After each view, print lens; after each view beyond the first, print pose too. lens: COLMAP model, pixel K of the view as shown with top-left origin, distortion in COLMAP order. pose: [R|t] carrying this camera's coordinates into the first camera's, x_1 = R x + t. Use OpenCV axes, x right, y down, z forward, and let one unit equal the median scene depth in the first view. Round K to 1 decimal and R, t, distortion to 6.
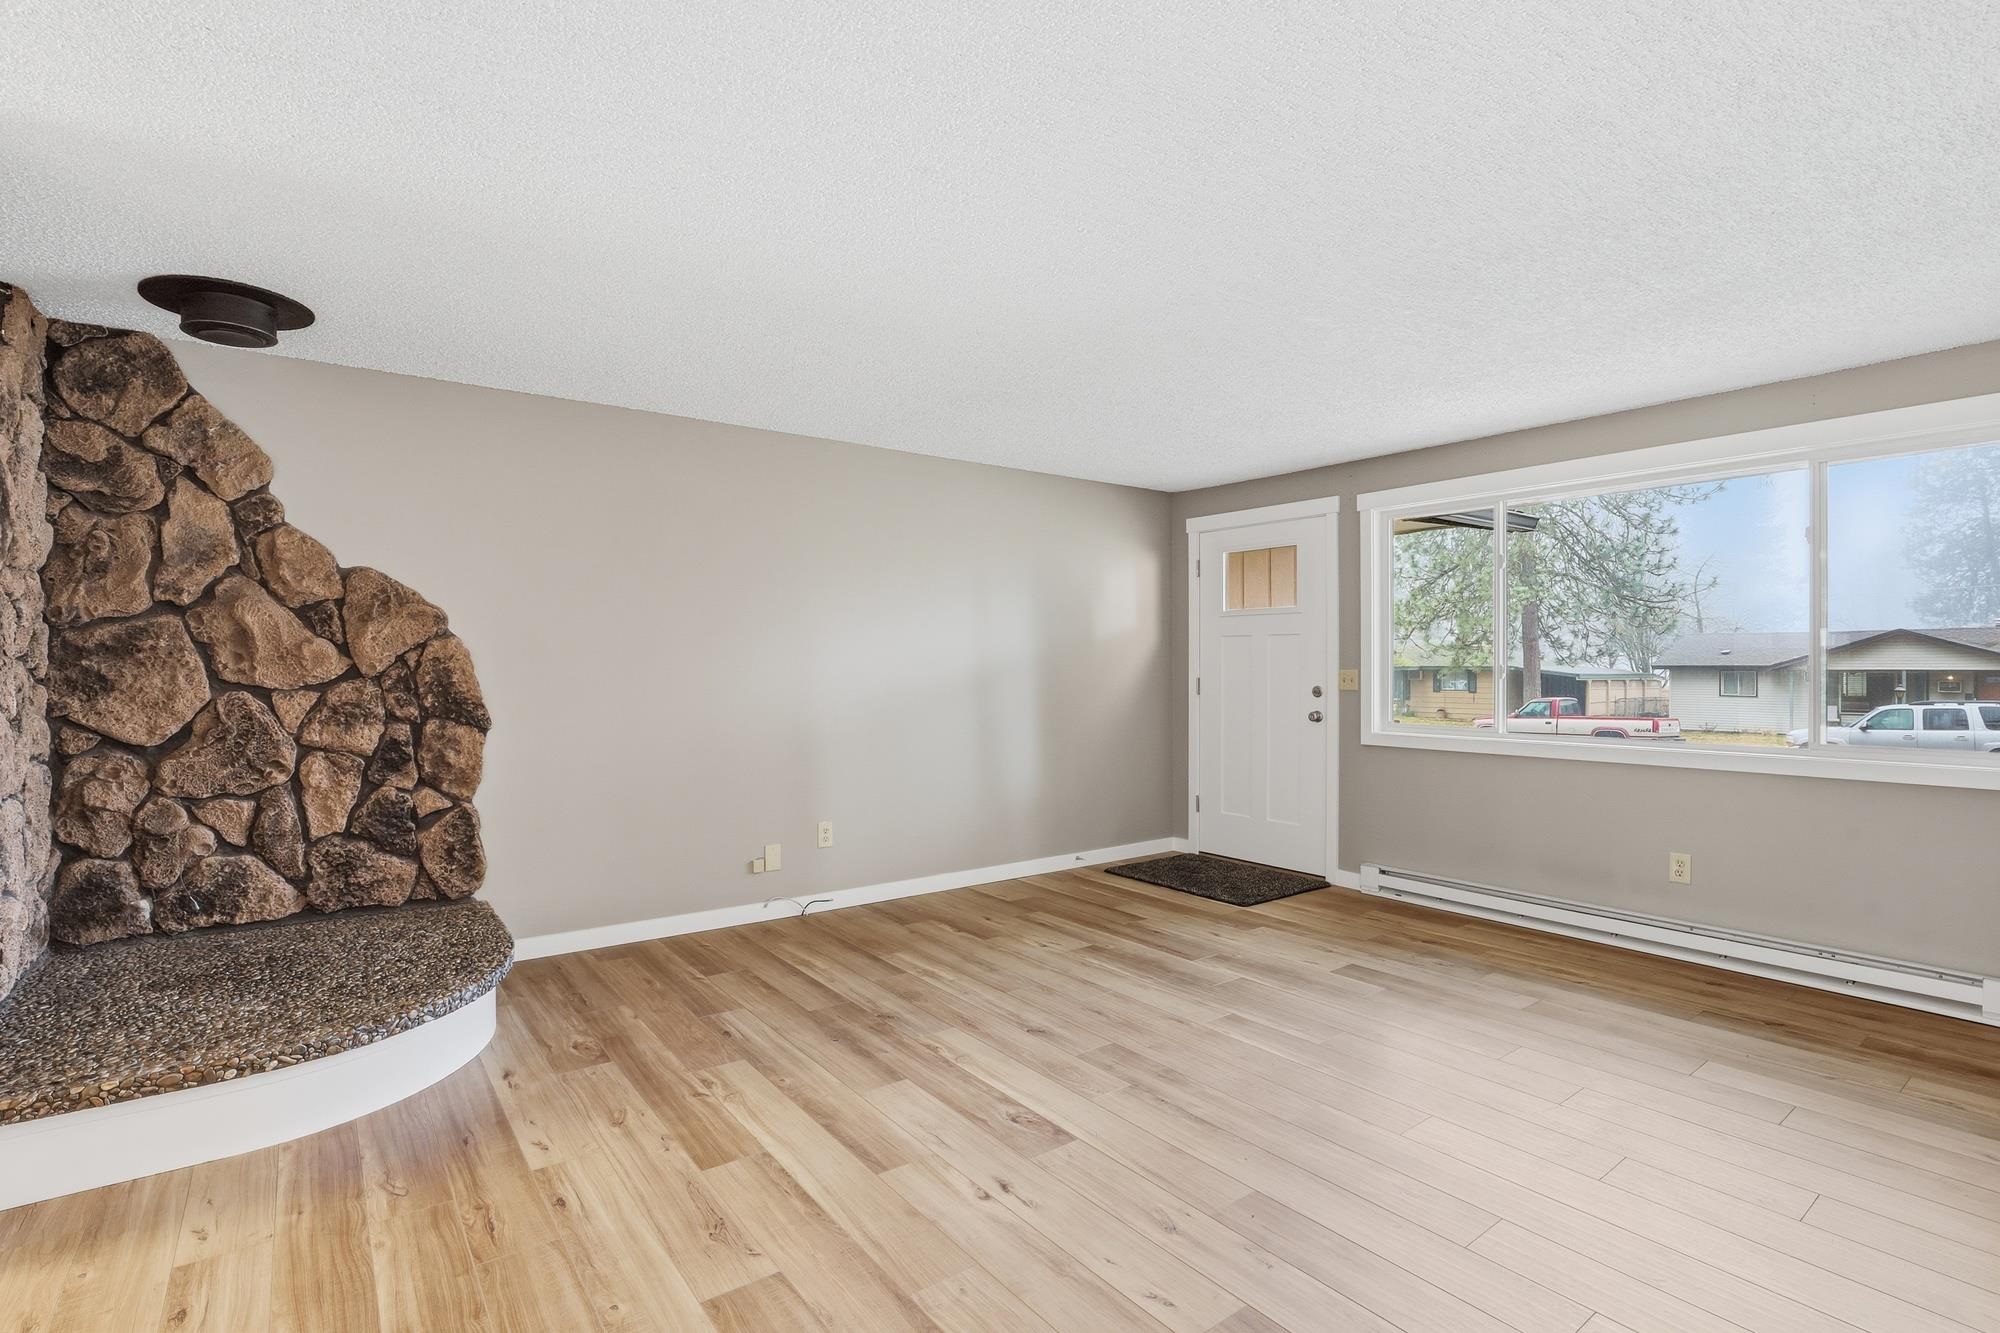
lens RADIAL K [[925.7, 0, 1000.0], [0, 925.7, 666.5], [0, 0, 1]] dist [-0.019883, -0.000217]
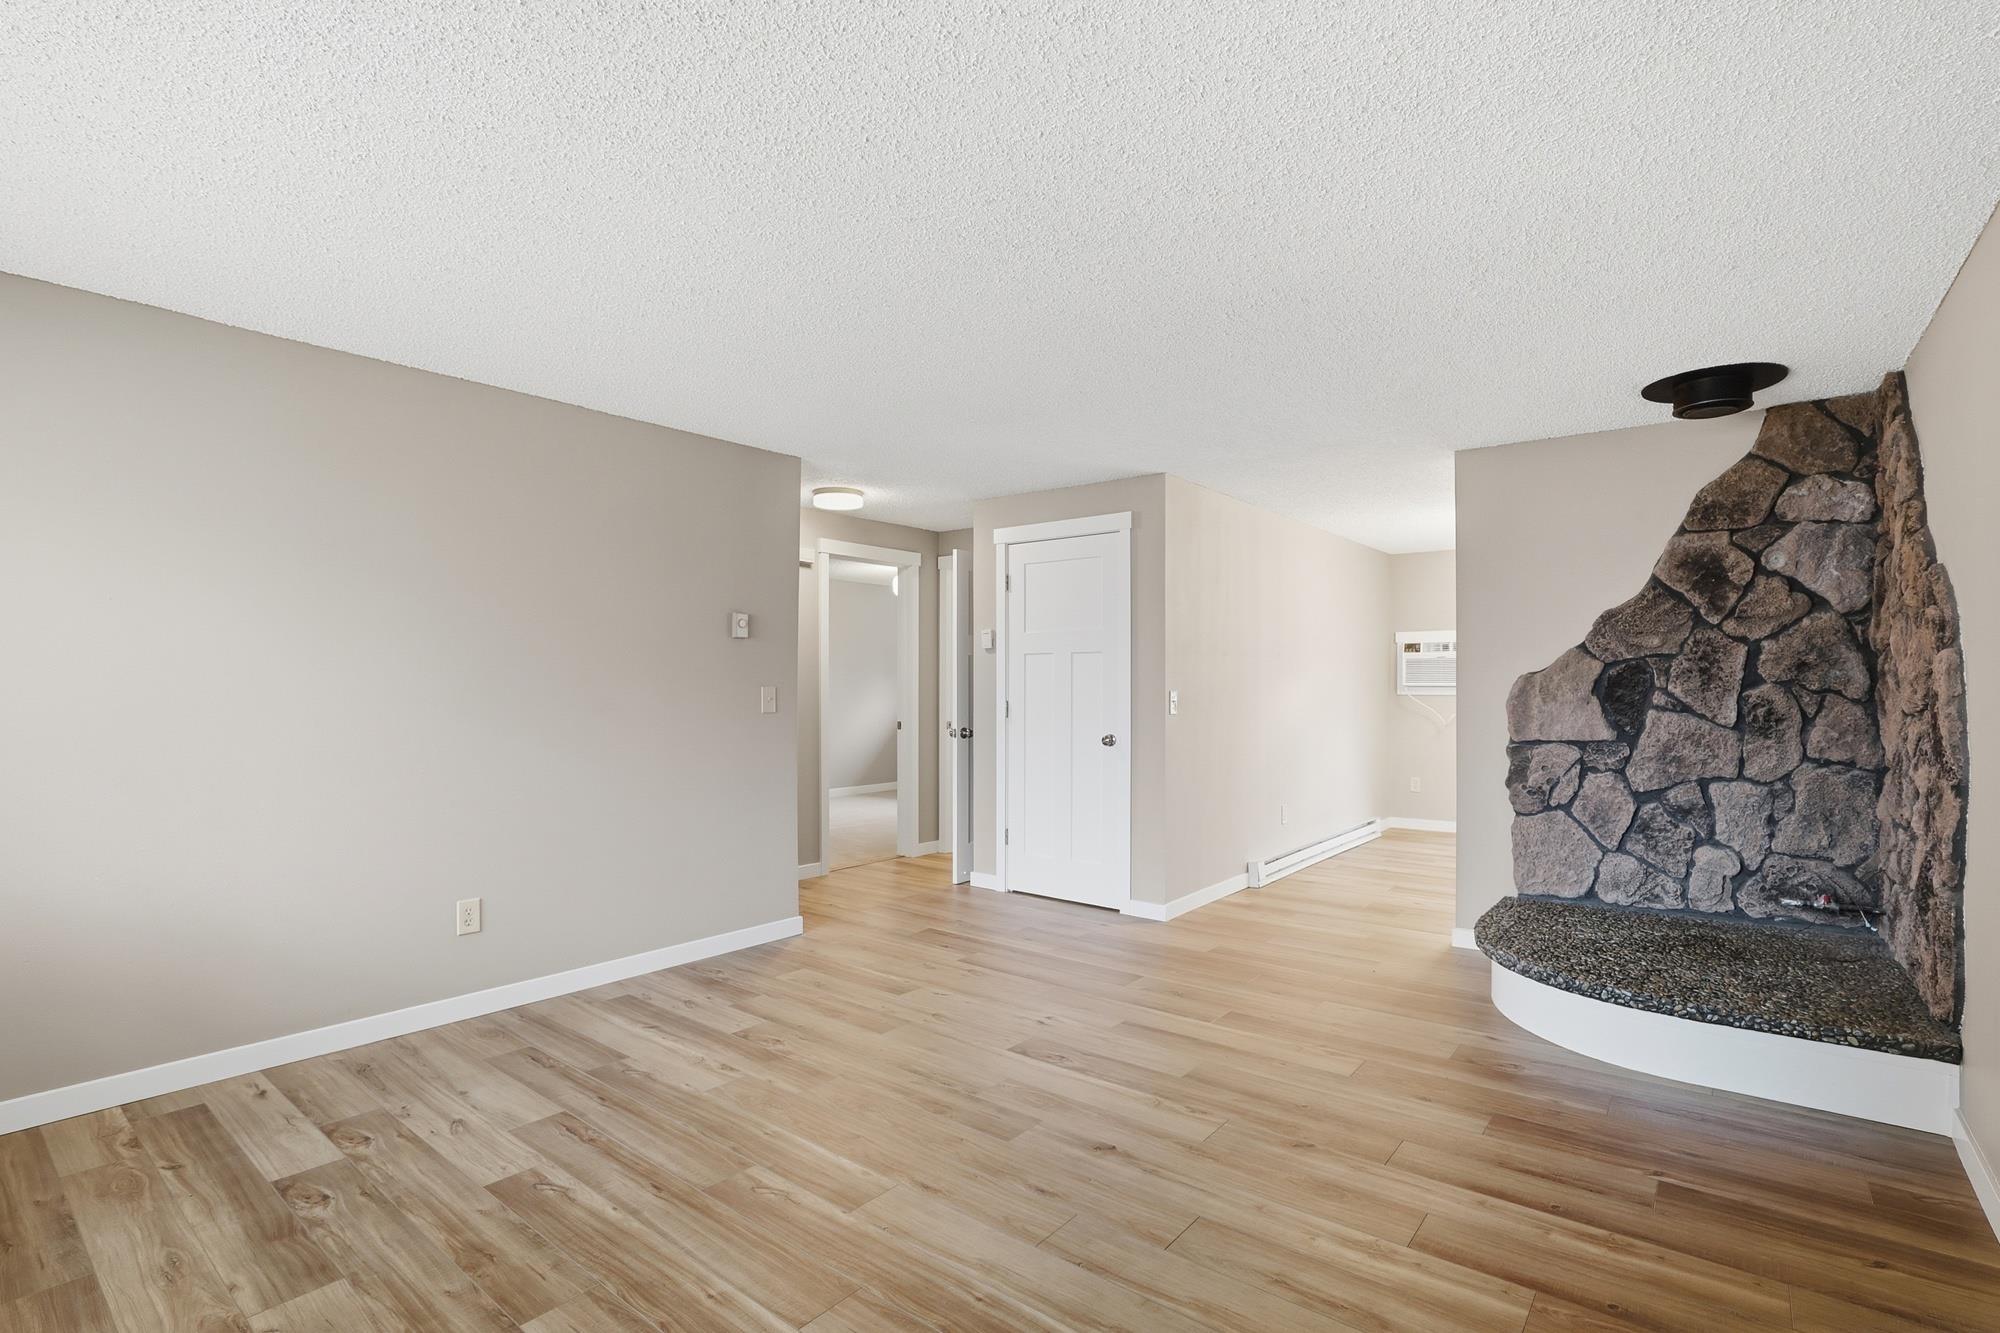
lens RADIAL K [[925.7, 0, 1000.0], [0, 925.7, 666.5], [0, 0, 1]] dist [-0.019883, -0.000217]
pose [[-0.966953, -0.009450, -0.254779, 0.340225], [-0.004518, 0.999791, -0.019937, -0.004123], [0.254914, -0.018127, -0.966794, 1.788227]]
